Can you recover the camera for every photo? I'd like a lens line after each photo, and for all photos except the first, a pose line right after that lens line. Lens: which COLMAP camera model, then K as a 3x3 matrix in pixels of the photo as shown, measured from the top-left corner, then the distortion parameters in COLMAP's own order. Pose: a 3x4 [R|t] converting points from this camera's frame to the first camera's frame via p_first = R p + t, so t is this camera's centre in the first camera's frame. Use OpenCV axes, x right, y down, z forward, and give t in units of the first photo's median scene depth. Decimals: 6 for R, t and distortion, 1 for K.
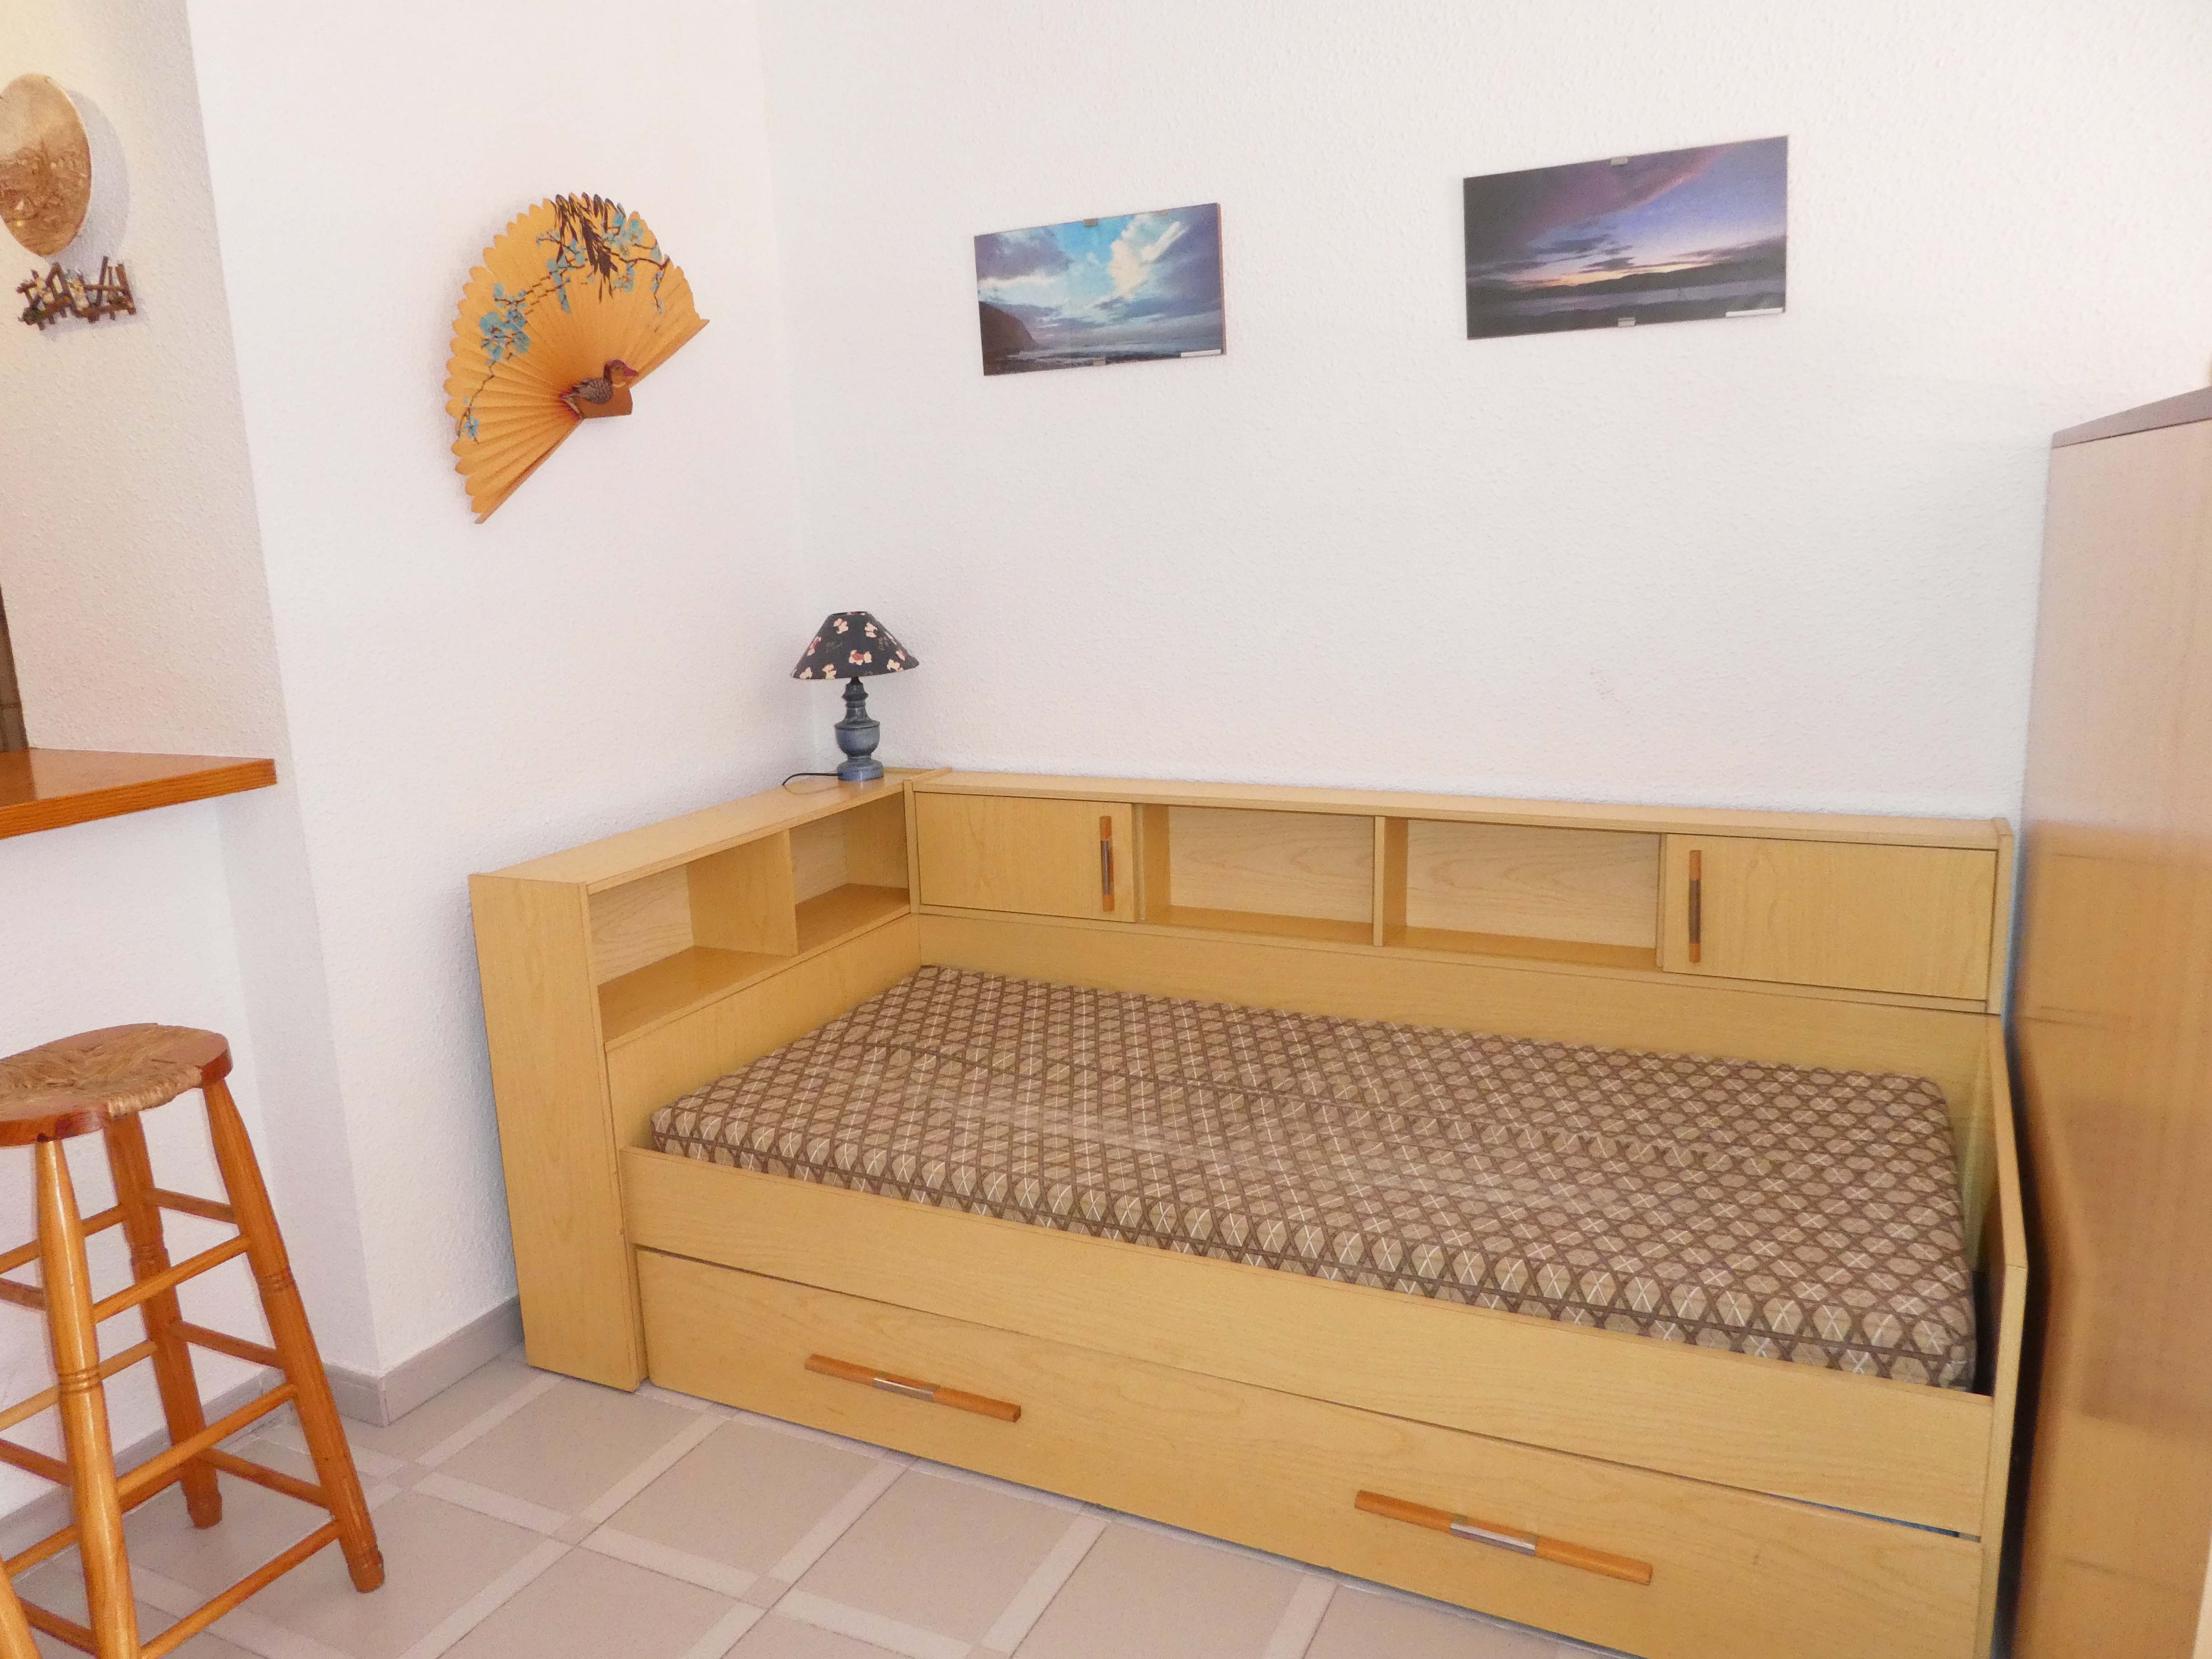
lens RADIAL K [[1605.7, 0, 1168.6], [0, 1605.7, 793.8], [0, 0, 1]] dist [-0.026116, 0.005606]
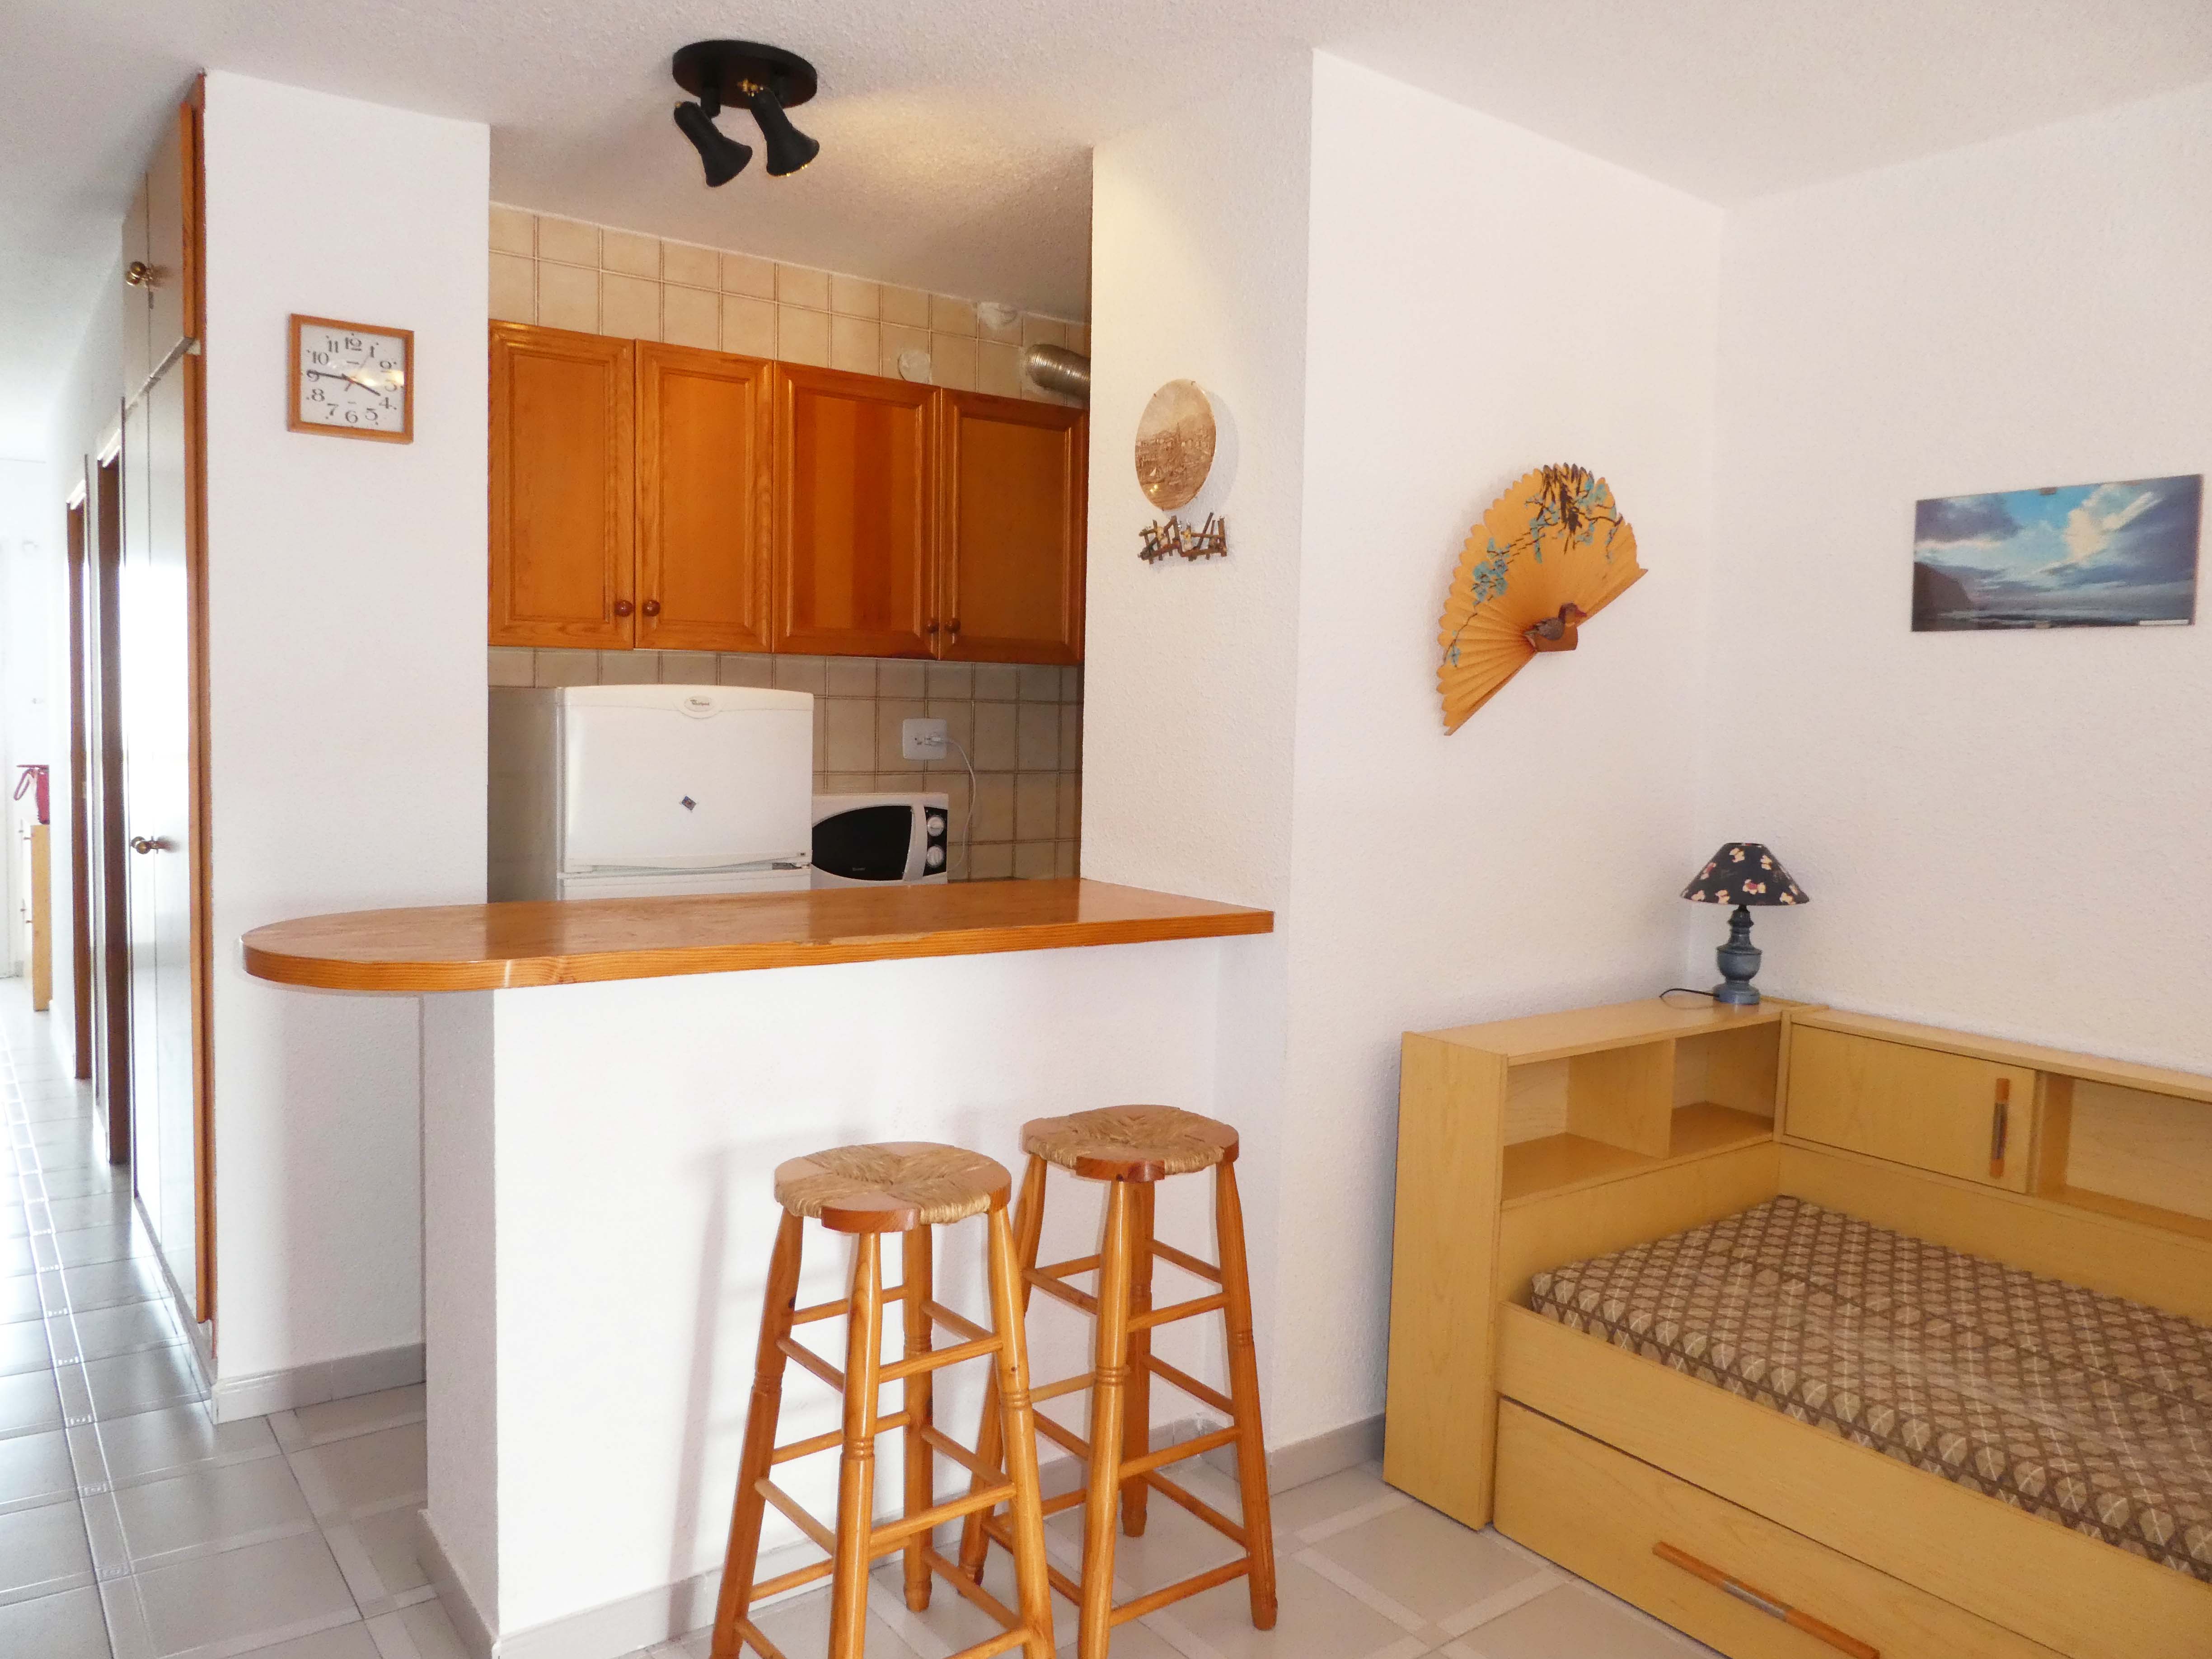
lens RADIAL K [[1640.3, 0, 1131.3], [0, 1640.3, 781.2], [0, 0, 1]] dist [-0.023049, 0.002188]
pose [[0.881430, 0.091209, -0.463424, -0.074931], [-0.155055, 0.982677, -0.101508, 0.022479], [0.446137, 0.161328, 0.880304, -0.161261]]
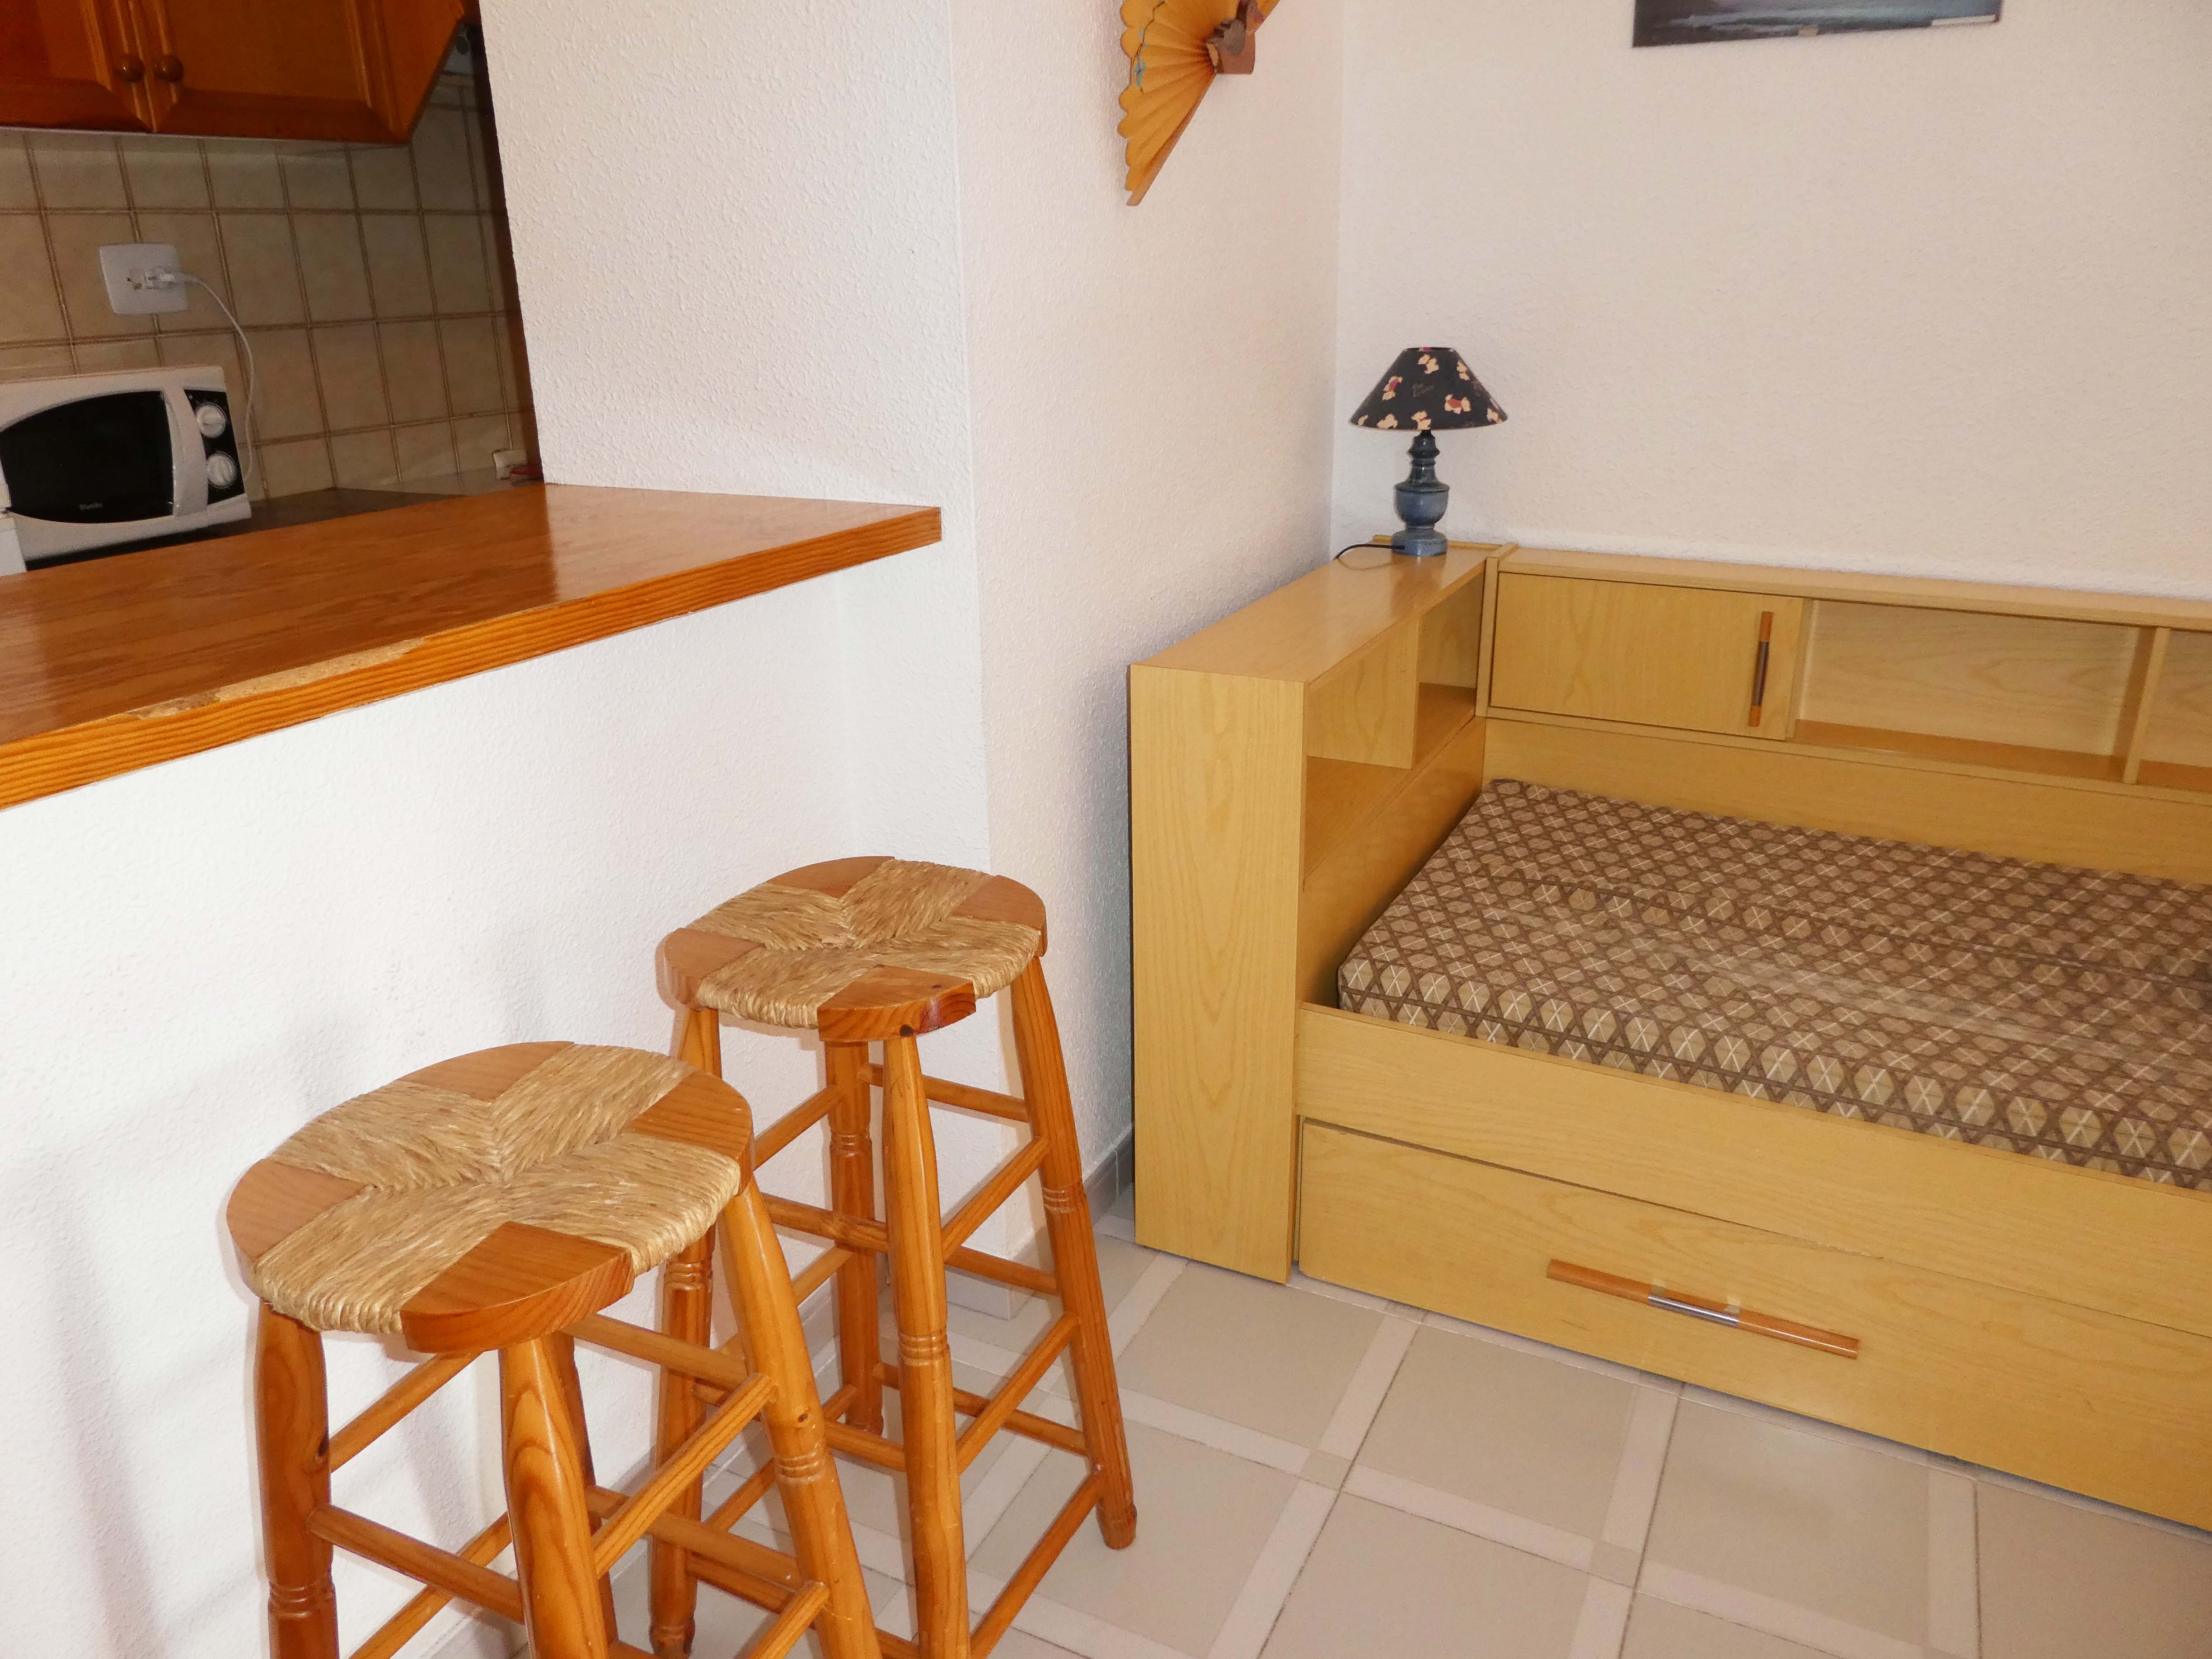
lens RADIAL K [[1576.8, 0, 1110.4], [0, 1576.8, 799.4], [0, 0, 1]] dist [-0.037341, 0.028946]
pose [[0.999278, 0.036010, -0.012101, -0.423367], [-0.033810, 0.988276, 0.148887, 0.000883], [0.017320, -0.148370, 0.988780, 0.212225]]
